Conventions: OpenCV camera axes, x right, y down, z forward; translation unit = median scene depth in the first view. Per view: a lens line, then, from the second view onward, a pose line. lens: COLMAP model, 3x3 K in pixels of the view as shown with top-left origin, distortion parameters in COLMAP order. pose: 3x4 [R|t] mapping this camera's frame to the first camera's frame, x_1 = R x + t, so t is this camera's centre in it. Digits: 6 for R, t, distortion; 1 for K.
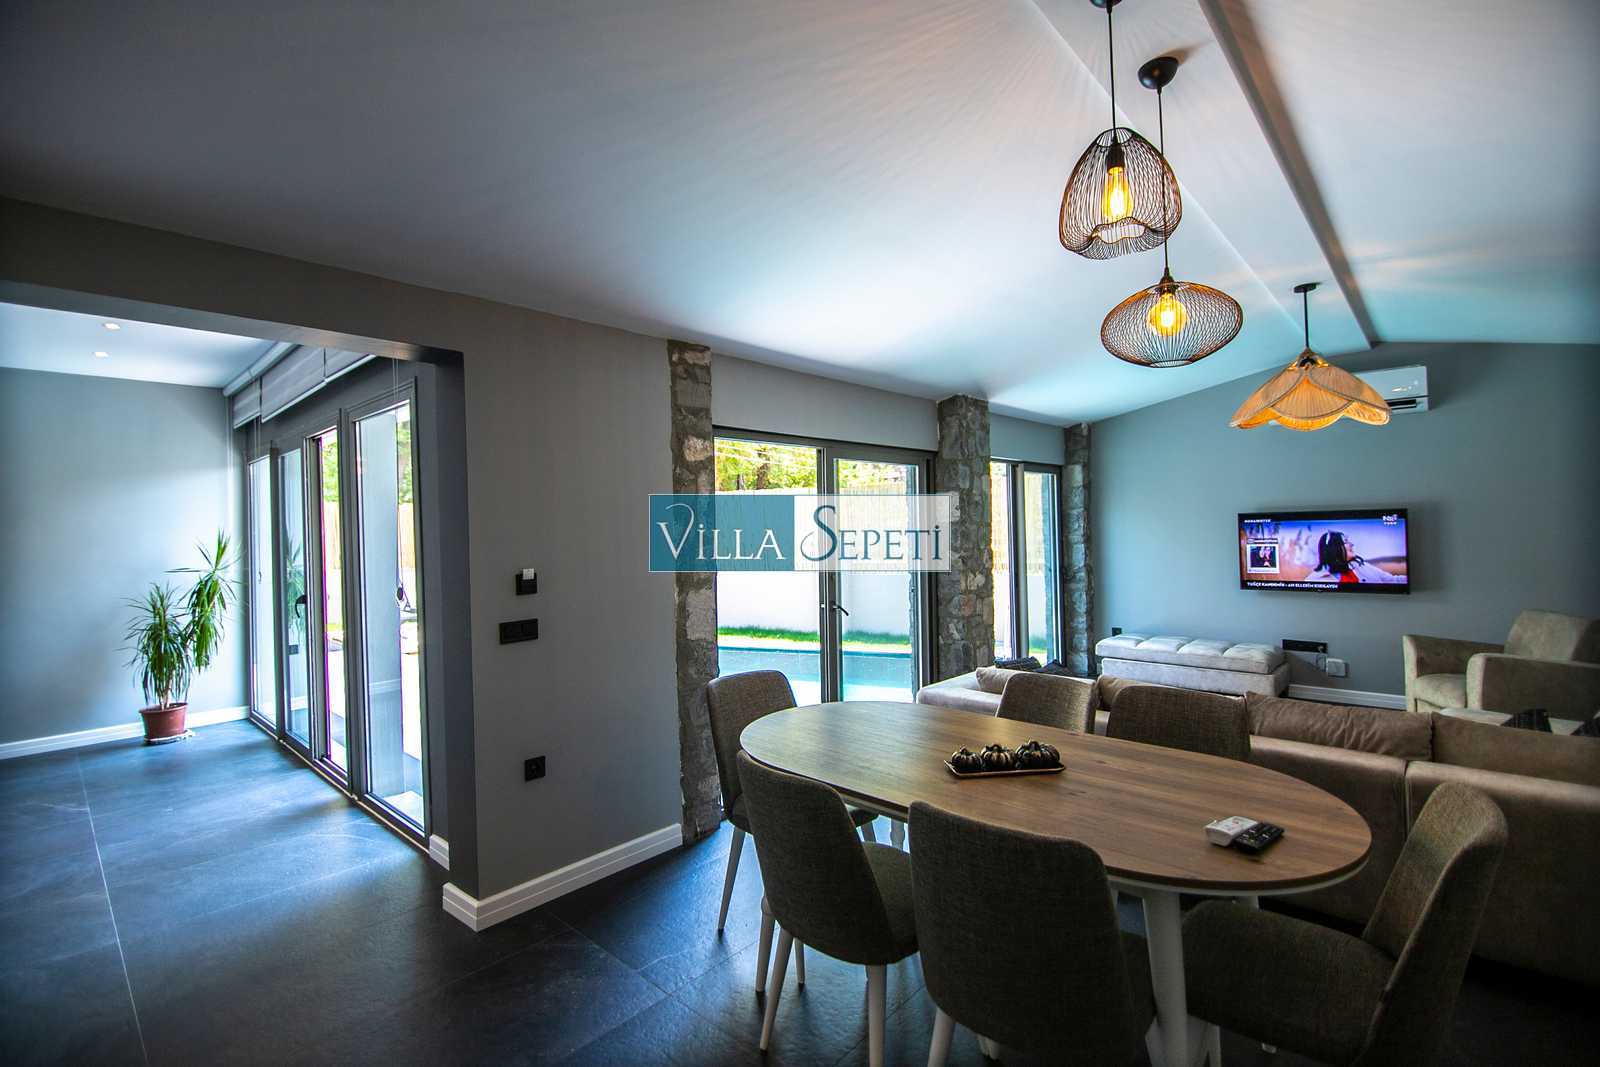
lens RADIAL K [[721.0, 0, 800.9], [0, 721.0, 530.8], [0, 0, 1]] dist [-0.000045, -0.000032]
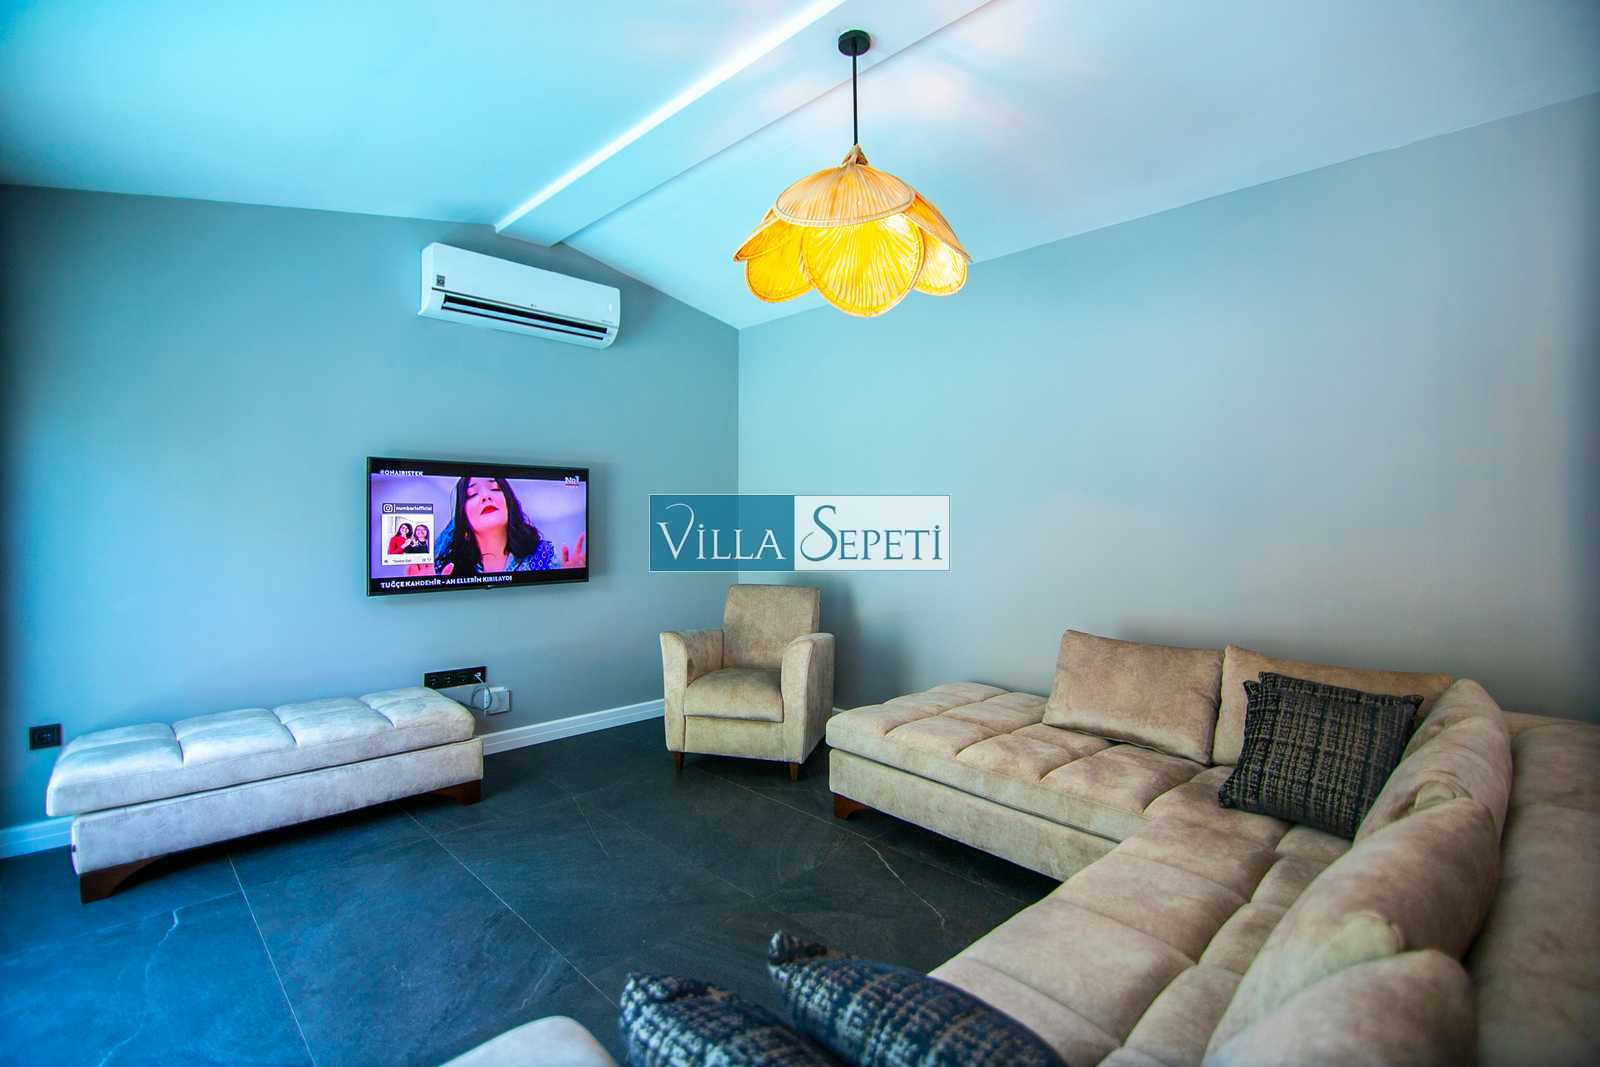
lens RADIAL K [[721.0, 0, 801.1], [0, 721.0, 530.6], [0, 0, 1]] dist [-0.000045, -0.000032]
pose [[0.047139, 0.010412, 0.998834, 0.082834], [0.000813, 0.999945, -0.010462, 0.039189], [-0.998888, 0.001305, 0.047128, 0.683534]]
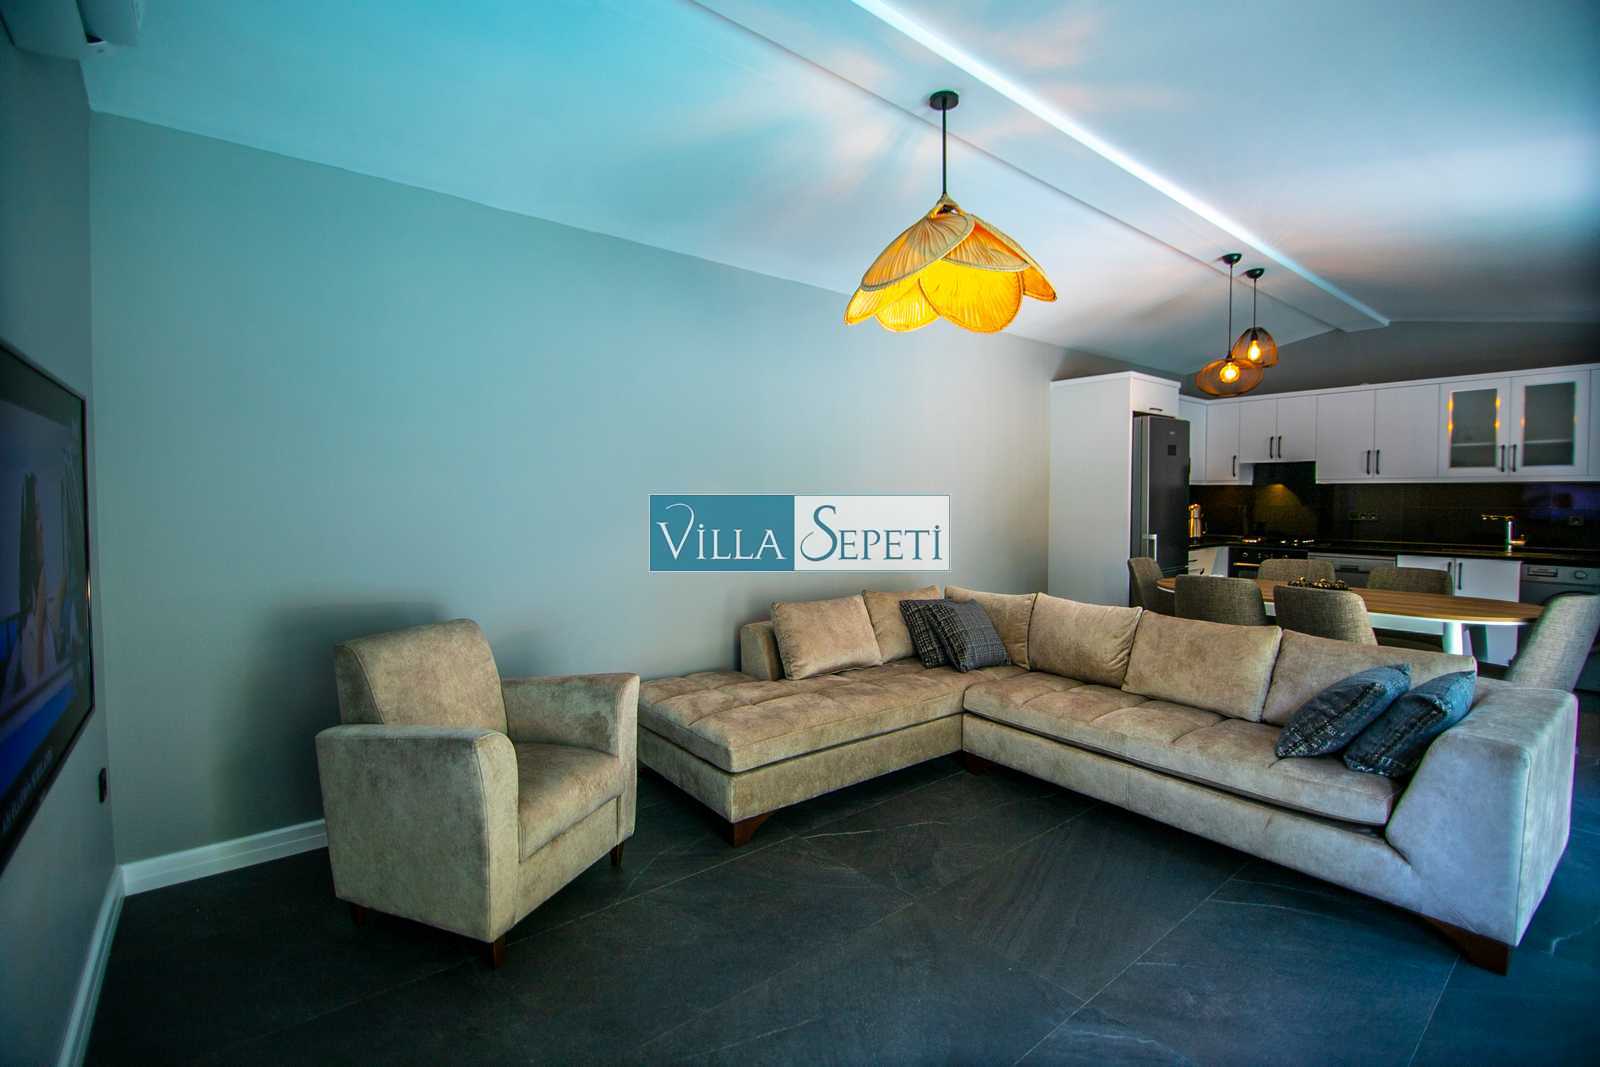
lens RADIAL K [[721.0, 0, 807.4], [0, 721.0, 511.0], [0, 0, 1]] dist [-0.000045, -0.000032]
pose [[-0.990720, 0.019847, 0.134461, 0.495604], [0.023519, 0.999391, 0.025775, 0.010004], [-0.133868, 0.028698, -0.990584, 1.137661]]
